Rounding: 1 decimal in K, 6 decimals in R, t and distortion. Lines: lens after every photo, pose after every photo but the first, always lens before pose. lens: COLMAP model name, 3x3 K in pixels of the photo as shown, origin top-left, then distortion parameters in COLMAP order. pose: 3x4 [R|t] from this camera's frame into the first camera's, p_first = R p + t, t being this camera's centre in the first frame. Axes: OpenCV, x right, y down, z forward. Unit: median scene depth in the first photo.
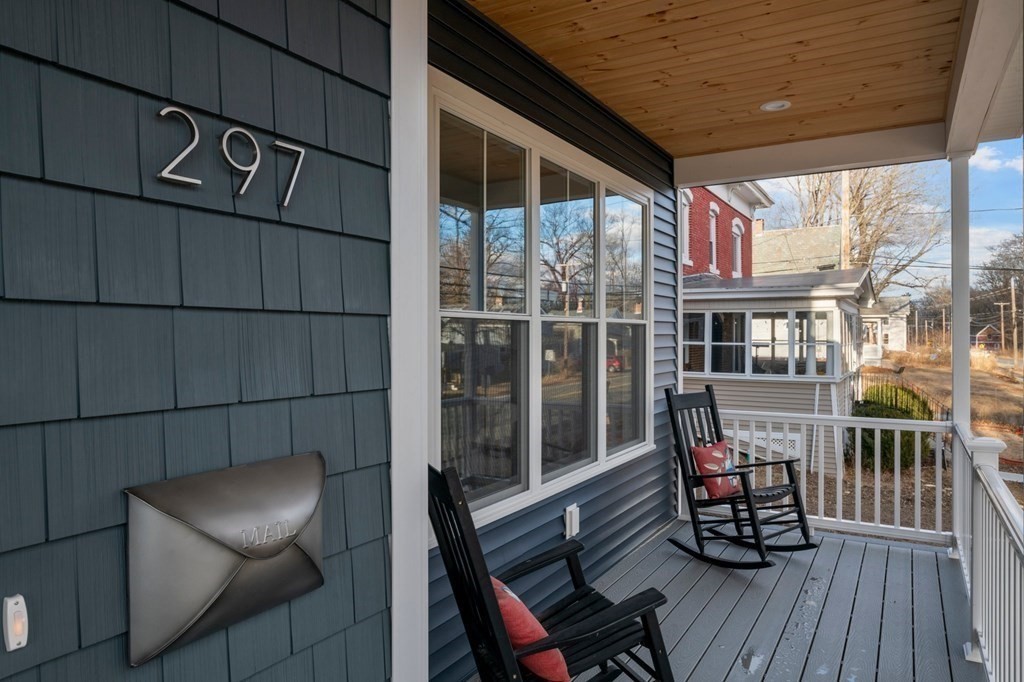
lens RADIAL K [[669.5, 0, 514.6], [0, 669.5, 337.1], [0, 0, 1]] dist [-0.001403, -0.000262]
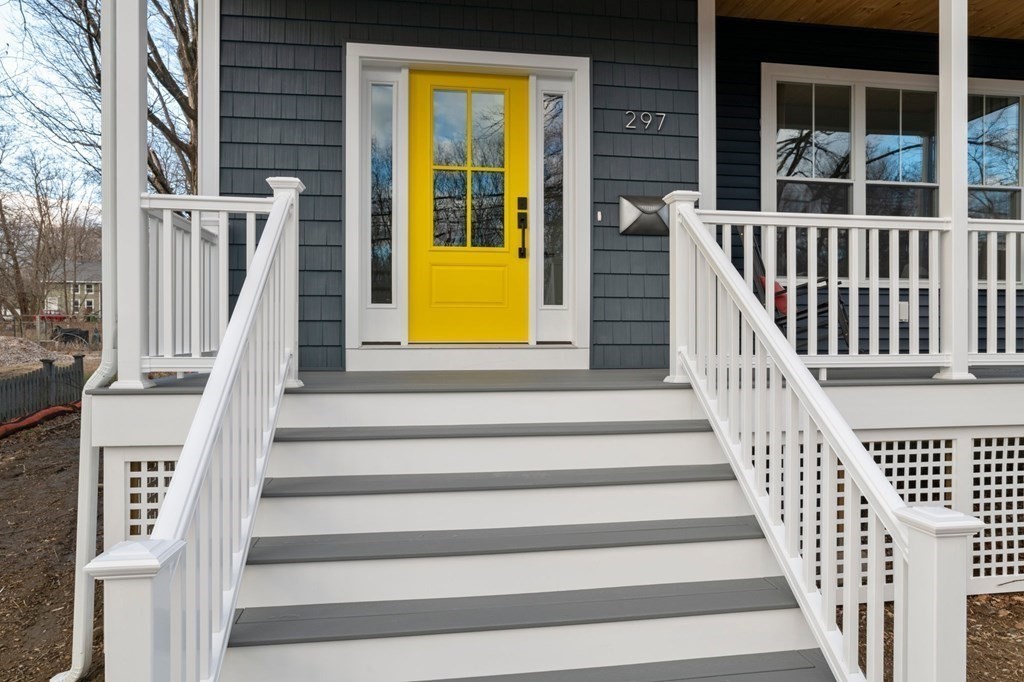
lens RADIAL K [[669.5, 0, 513.0], [0, 669.5, 341.2], [0, 0, 1]] dist [-0.001403, -0.000262]
pose [[0.639947, 0.003284, -0.768412, 2.202364], [-0.004516, 0.999990, 0.000512, 1.079669], [0.768405, 0.003142, 0.639956, -2.215928]]
